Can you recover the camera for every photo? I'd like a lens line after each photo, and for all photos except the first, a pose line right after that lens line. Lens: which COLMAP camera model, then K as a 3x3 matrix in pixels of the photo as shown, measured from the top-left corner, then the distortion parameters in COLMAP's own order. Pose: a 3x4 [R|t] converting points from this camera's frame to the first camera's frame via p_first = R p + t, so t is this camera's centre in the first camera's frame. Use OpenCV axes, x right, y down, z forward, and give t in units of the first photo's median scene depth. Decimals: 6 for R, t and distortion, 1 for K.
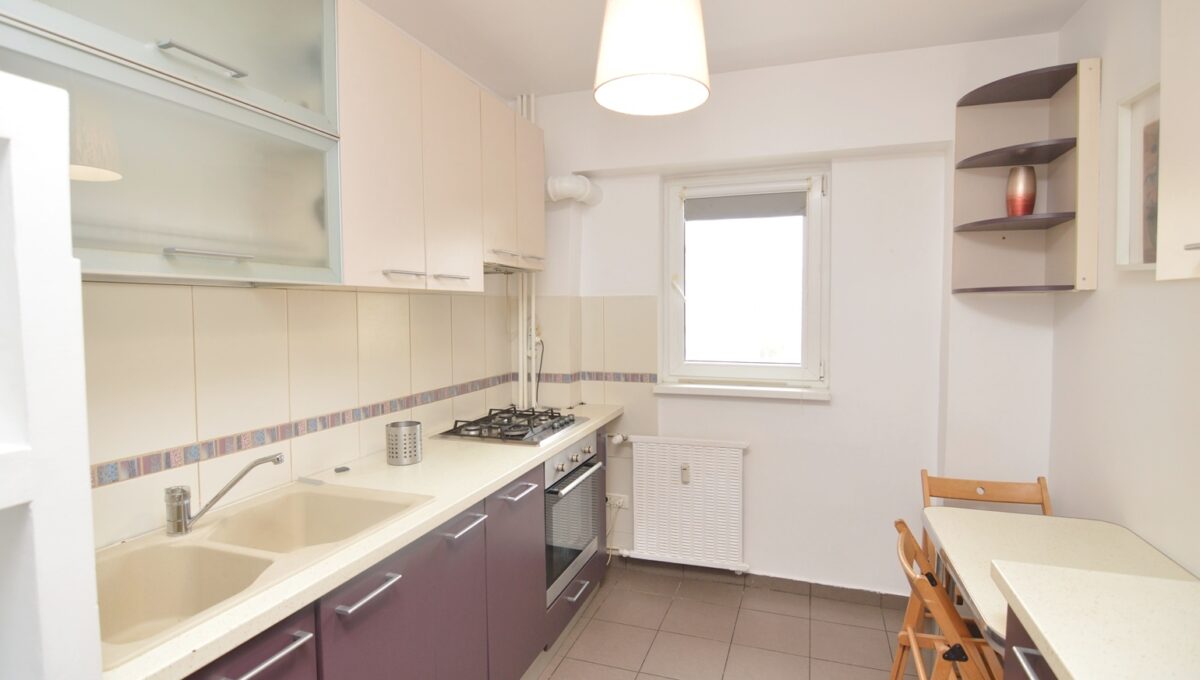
lens RADIAL K [[589.0, 0, 595.7], [0, 589.0, 339.5], [0, 0, 1]] dist [-0.005037, -0.011073]
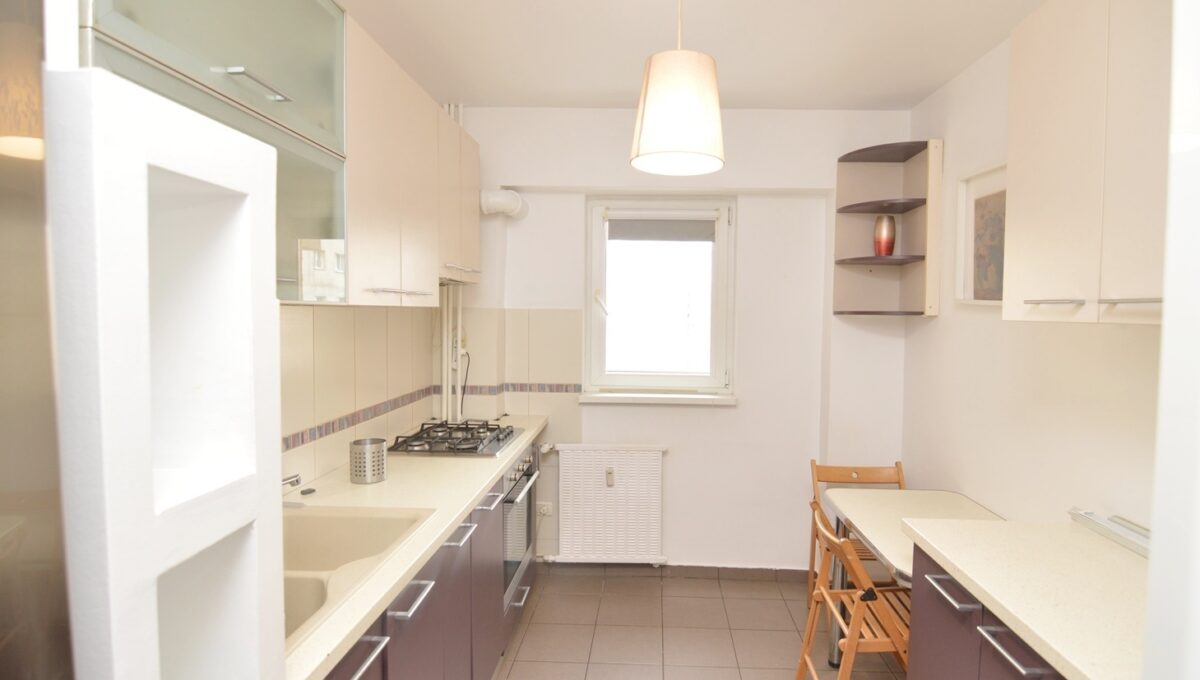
lens RADIAL K [[619.9, 0, 630.6], [0, 619.9, 341.1], [0, 0, 1]] dist [0.000692, -0.014160]
pose [[0.952983, 0.003153, 0.303008, -0.159132], [-0.001958, 0.999989, -0.004249, -0.014648], [-0.303018, 0.003456, 0.952978, -0.084724]]
